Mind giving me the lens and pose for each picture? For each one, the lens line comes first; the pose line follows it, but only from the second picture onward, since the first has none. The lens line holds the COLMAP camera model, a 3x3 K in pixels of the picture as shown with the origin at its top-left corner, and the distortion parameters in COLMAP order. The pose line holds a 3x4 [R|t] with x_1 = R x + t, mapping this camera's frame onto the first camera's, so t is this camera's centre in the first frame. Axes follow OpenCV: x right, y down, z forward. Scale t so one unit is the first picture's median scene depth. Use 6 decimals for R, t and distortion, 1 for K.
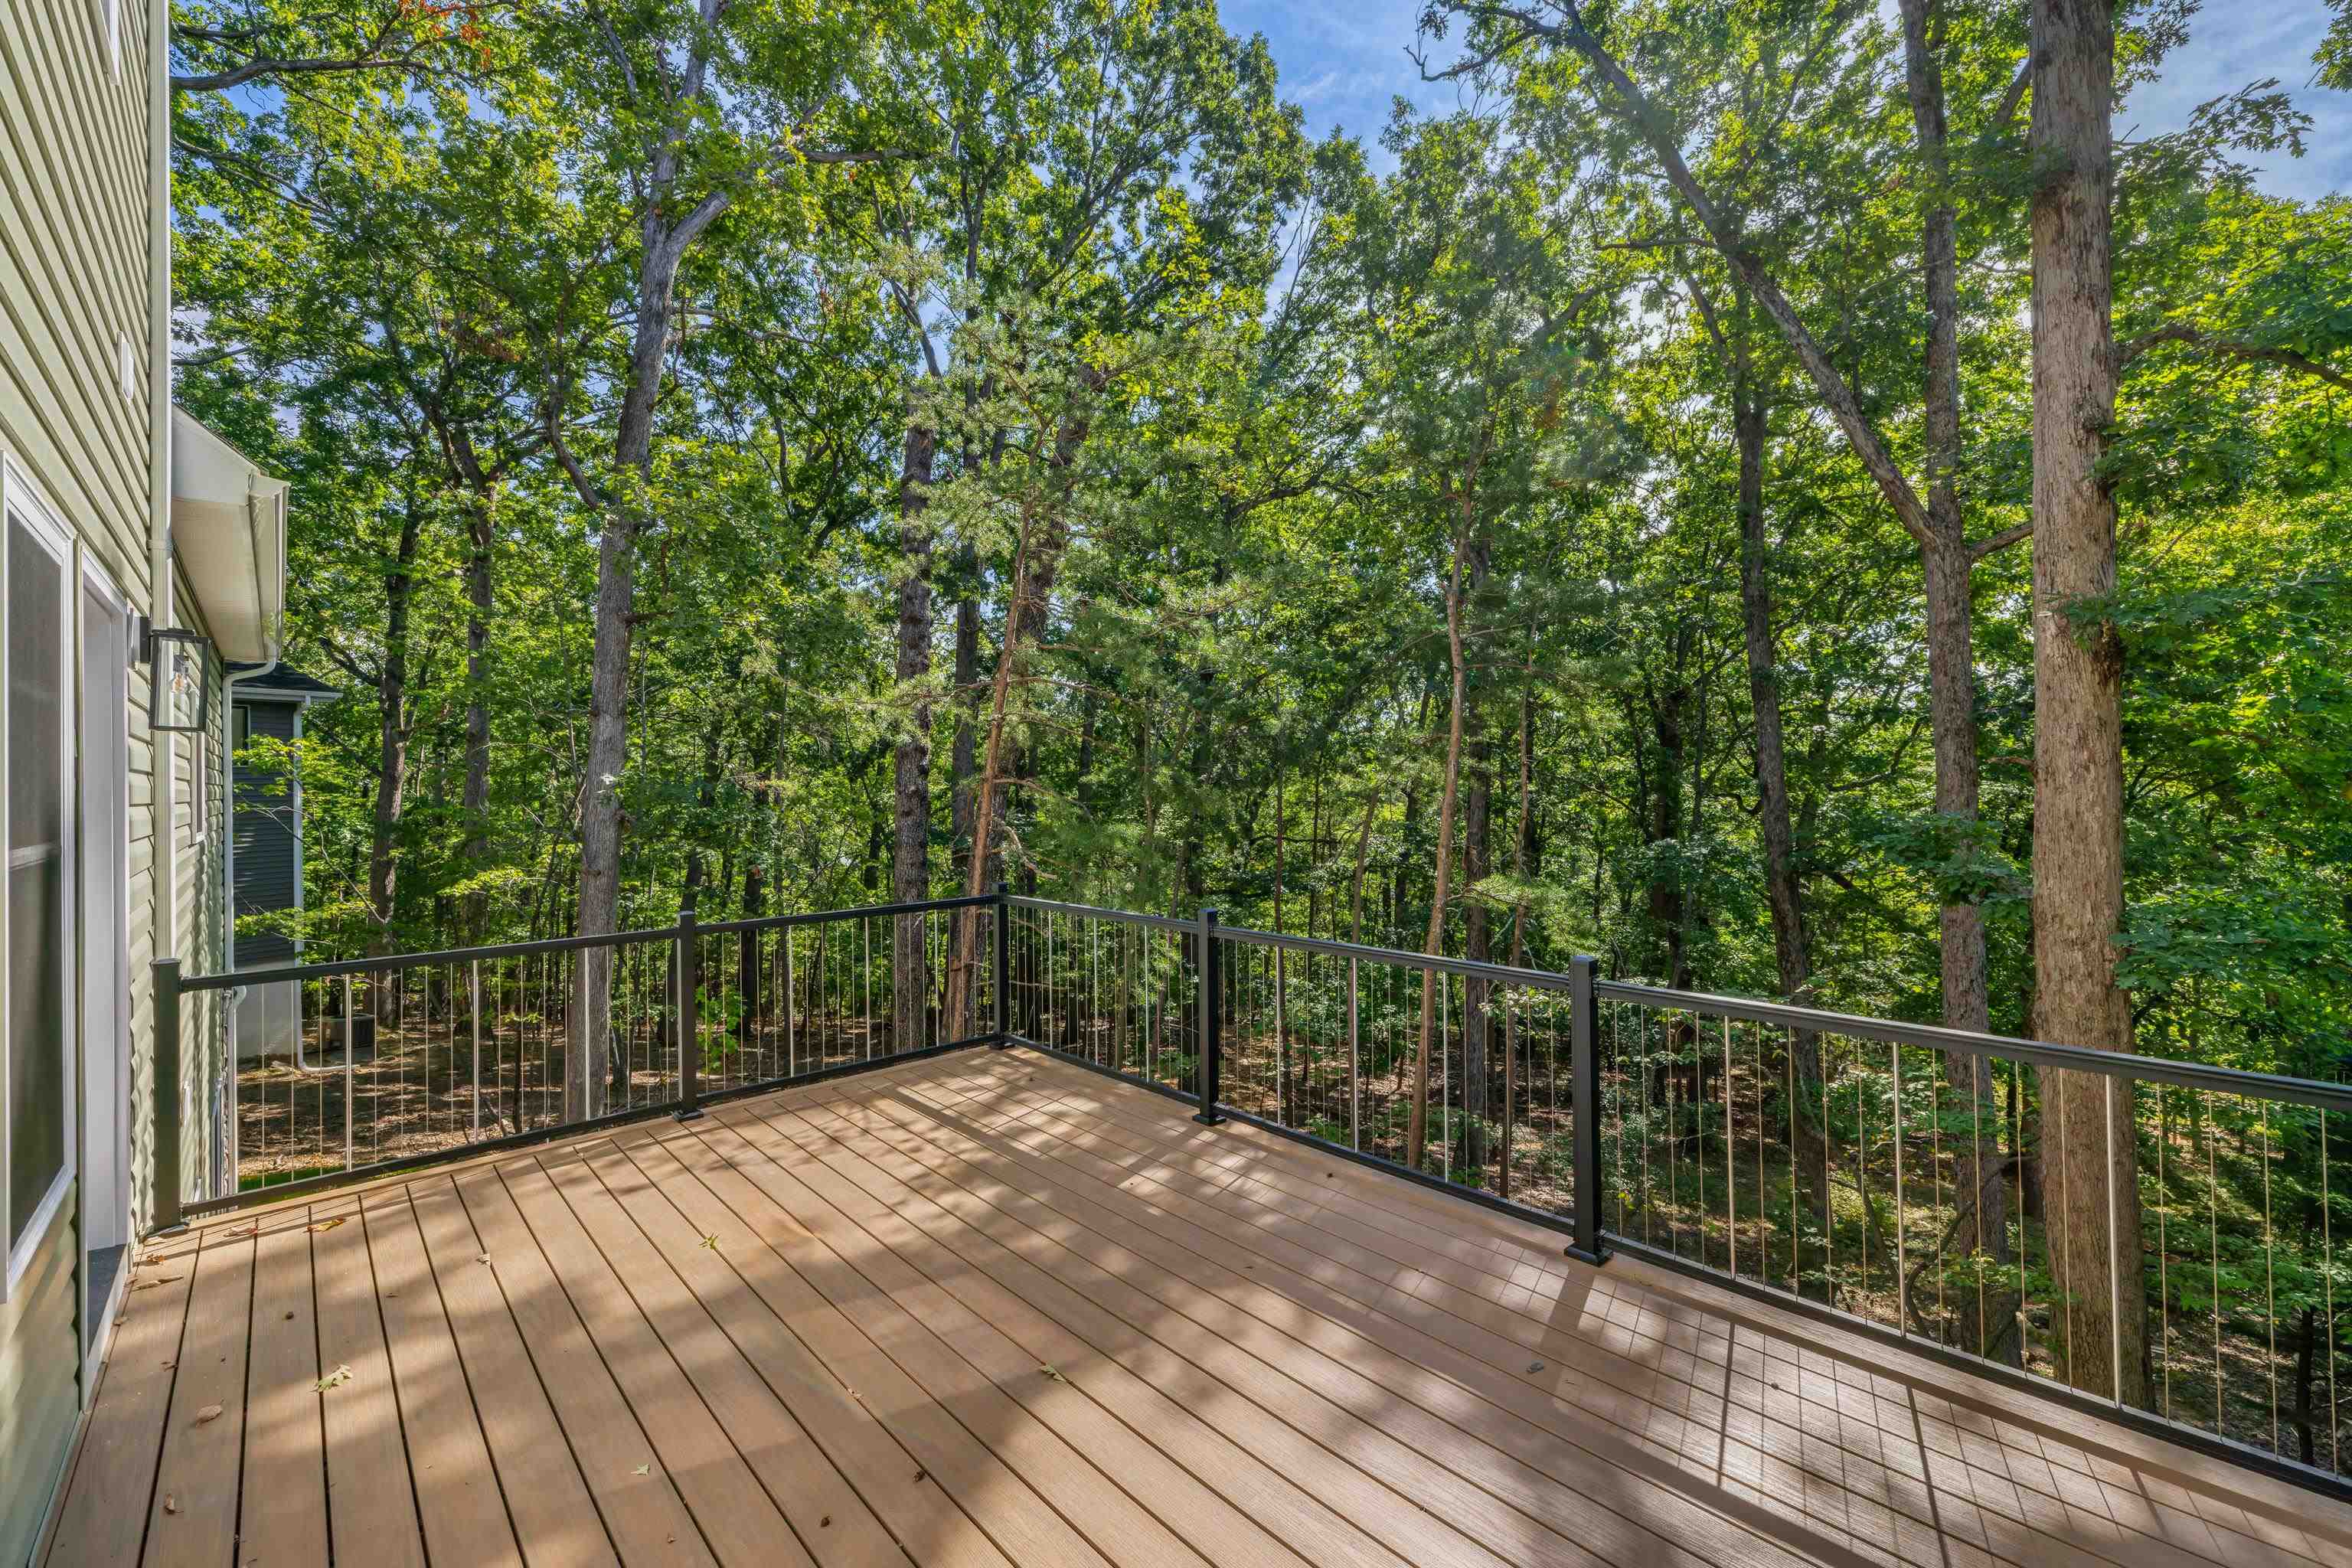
lens RADIAL K [[996.6, 0, 1176.0], [0, 996.6, 784.0], [0, 0, 1]] dist [0.002028, 0.000032]
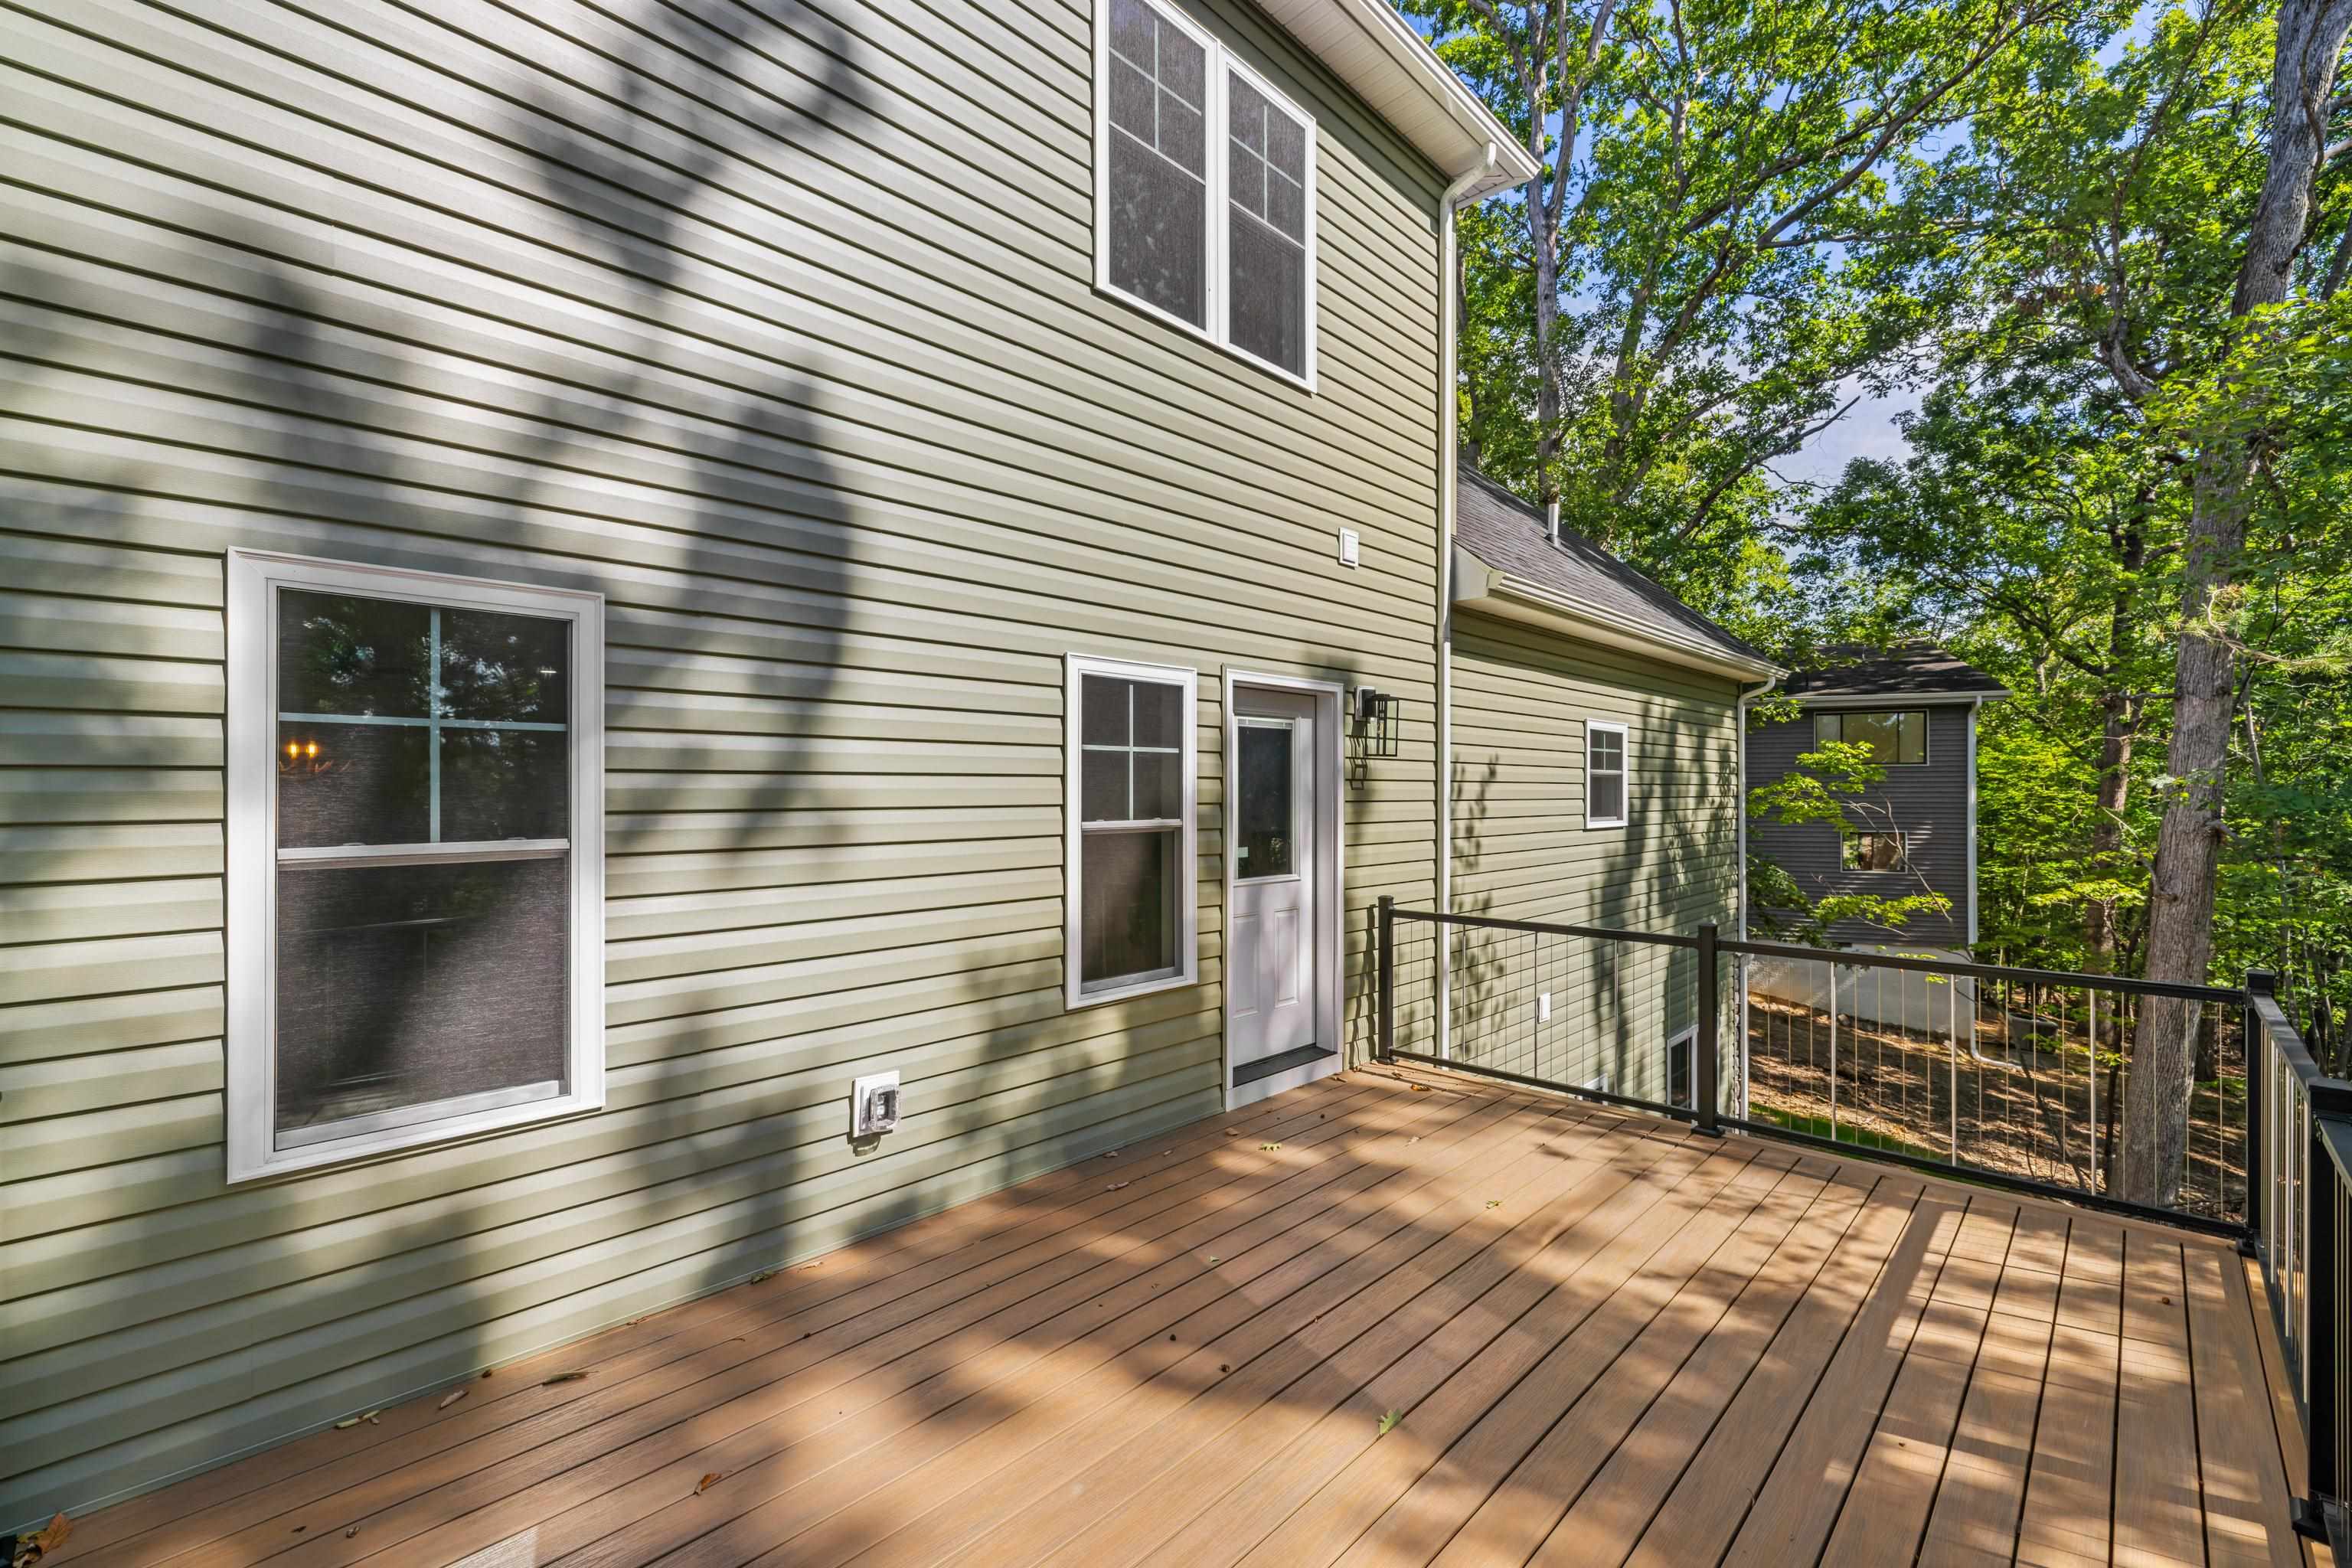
lens RADIAL K [[1010.3, 0, 1174.4], [0, 1010.3, 778.1], [0, 0, 1]] dist [0.002534, 0.000610]
pose [[0.045328, 0.002672, -0.998969, 0.524303], [-0.000859, 0.999996, 0.002636, -0.019899], [0.998972, 0.000738, 0.045330, 0.462659]]
